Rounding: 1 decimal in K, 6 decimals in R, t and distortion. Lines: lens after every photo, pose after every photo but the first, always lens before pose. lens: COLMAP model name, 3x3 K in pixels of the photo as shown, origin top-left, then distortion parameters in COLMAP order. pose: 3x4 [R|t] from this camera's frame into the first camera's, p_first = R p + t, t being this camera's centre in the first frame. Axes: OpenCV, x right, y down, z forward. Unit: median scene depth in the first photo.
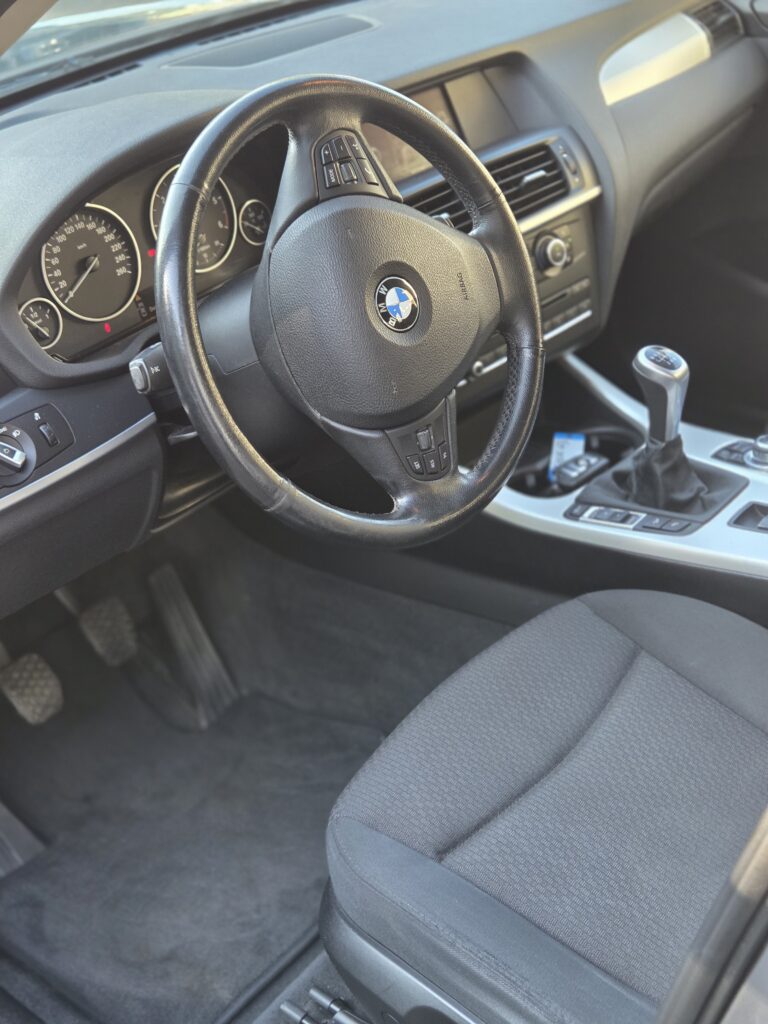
lens RADIAL K [[1388.4, 0, 384.0], [0, 1388.4, 512.0], [0, 0, 1]] dist [0.080149, -0.027380]
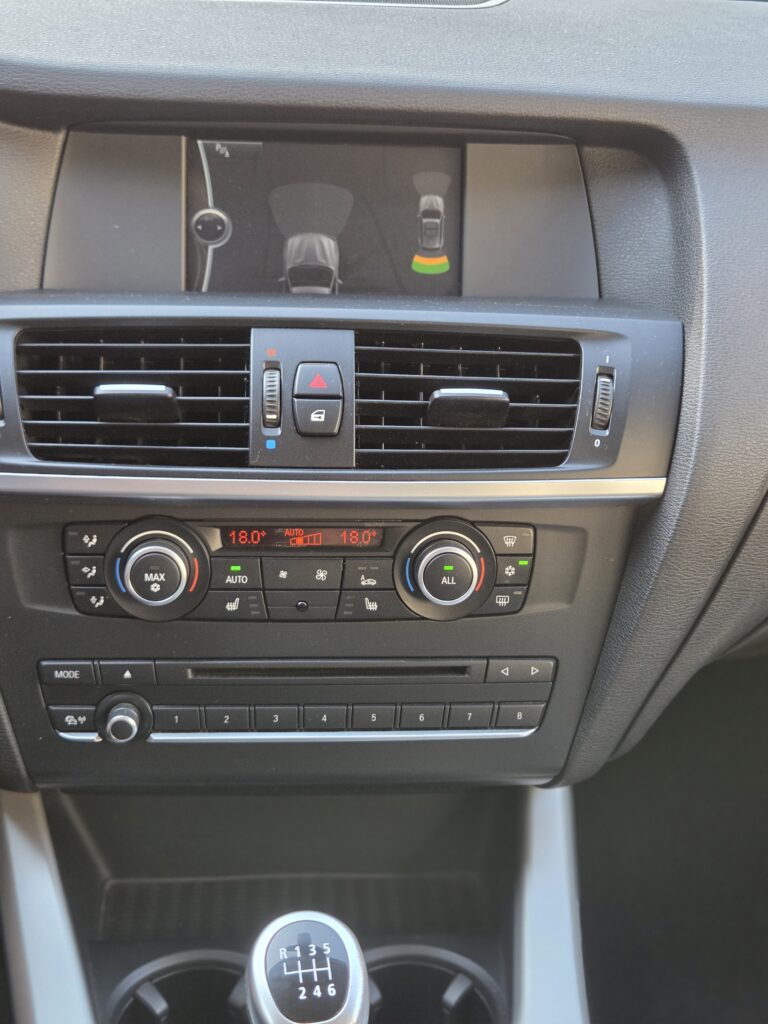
lens RADIAL K [[1388.4, 0, 384.0], [0, 1388.4, 512.0], [0, 0, 1]] dist [0.080149, -0.027380]
pose [[0.736780, 0.426161, -0.524921, 0.324307], [-0.433637, 0.893494, 0.116737, -0.244278], [0.518763, 0.141615, 0.843107, 0.625946]]
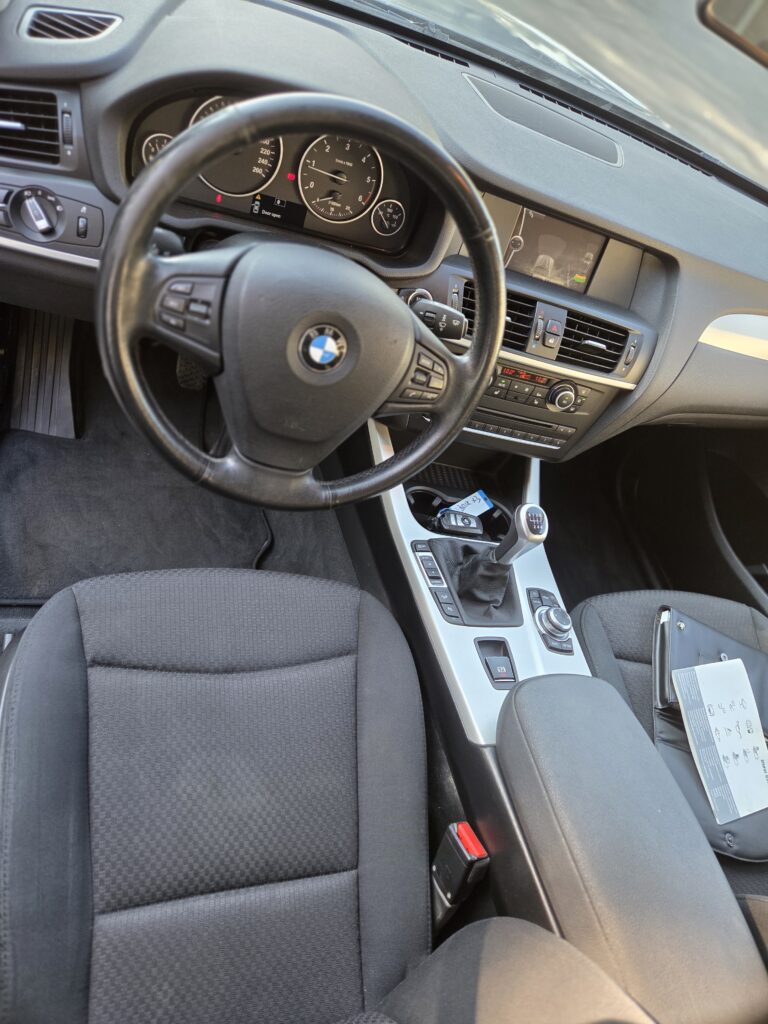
lens RADIAL K [[678.4, 0, 384.0], [0, 678.4, 512.0], [0, 0, 1]] dist [0.033200, 0.000484]
pose [[0.682334, 0.726394, -0.082291, 0.136644], [-0.680503, 0.672253, 0.291535, -0.185551], [0.267090, -0.142925, 0.953014, 0.330937]]
